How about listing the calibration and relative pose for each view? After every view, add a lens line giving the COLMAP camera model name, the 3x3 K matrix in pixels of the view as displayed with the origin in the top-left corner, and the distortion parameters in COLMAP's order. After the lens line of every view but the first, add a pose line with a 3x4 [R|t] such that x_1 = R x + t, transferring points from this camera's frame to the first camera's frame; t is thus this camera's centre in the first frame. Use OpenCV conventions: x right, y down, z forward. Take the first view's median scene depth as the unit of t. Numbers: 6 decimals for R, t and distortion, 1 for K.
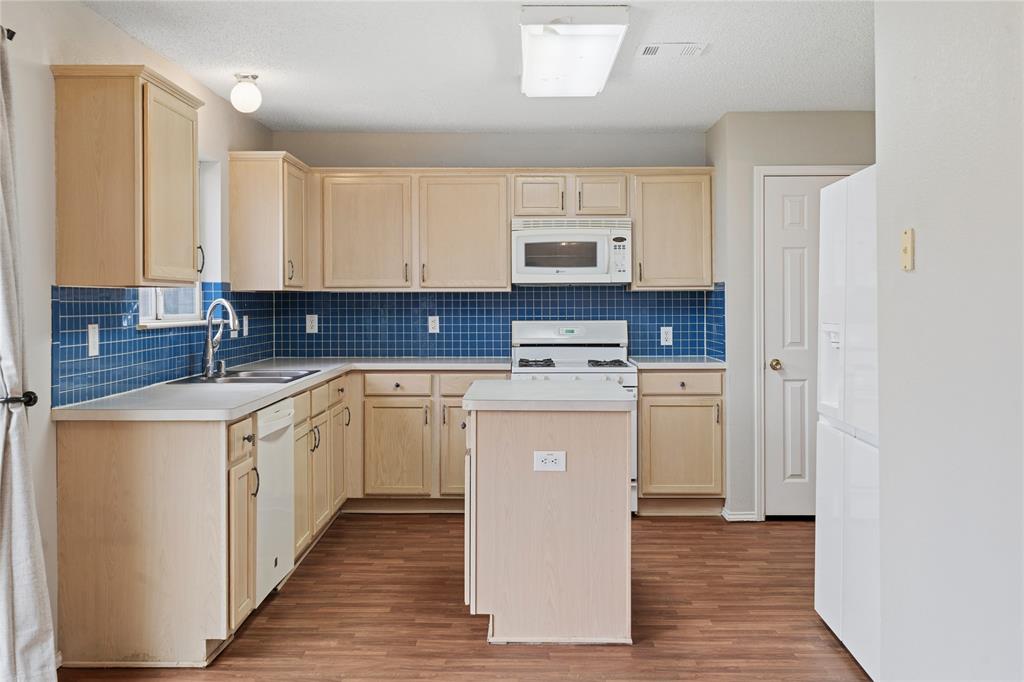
lens RADIAL K [[998.8, 0, 510.4], [0, 998.8, 338.0], [0, 0, 1]] dist [0.009388, 0.000000]
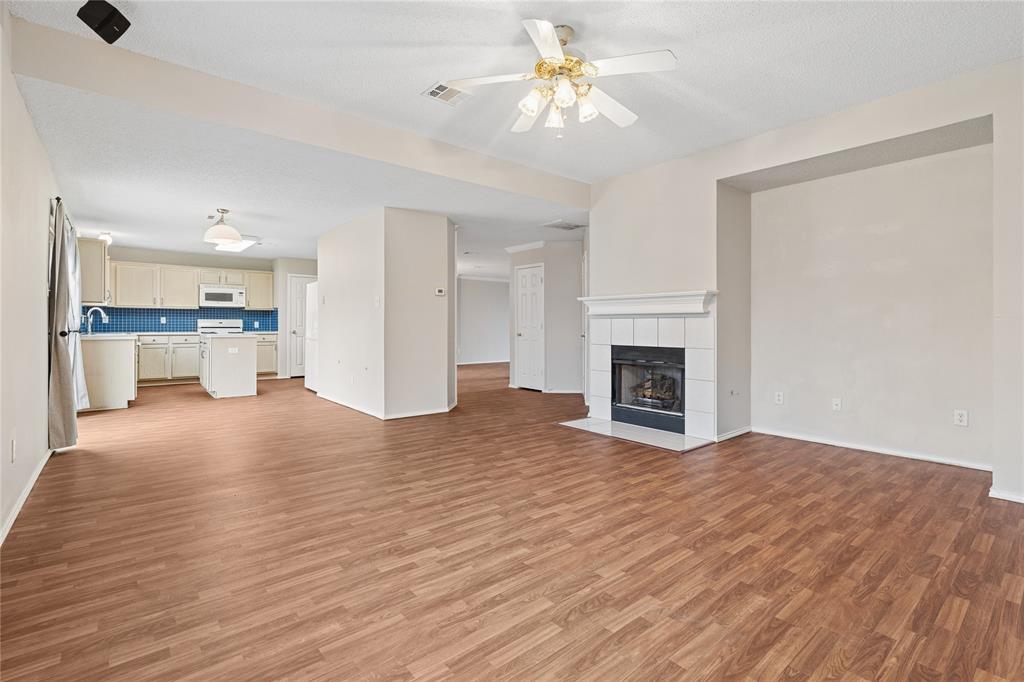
lens RADIAL K [[467.9, 0, 508.4], [0, 467.9, 312.6], [0, 0, 1]] dist [-0.001568, 0.000241]
pose [[0.767983, 0.019704, 0.640167, -0.181974], [0.018522, 0.998425, -0.052952, 0.054586], [-0.640203, 0.052523, 0.766408, -0.644205]]
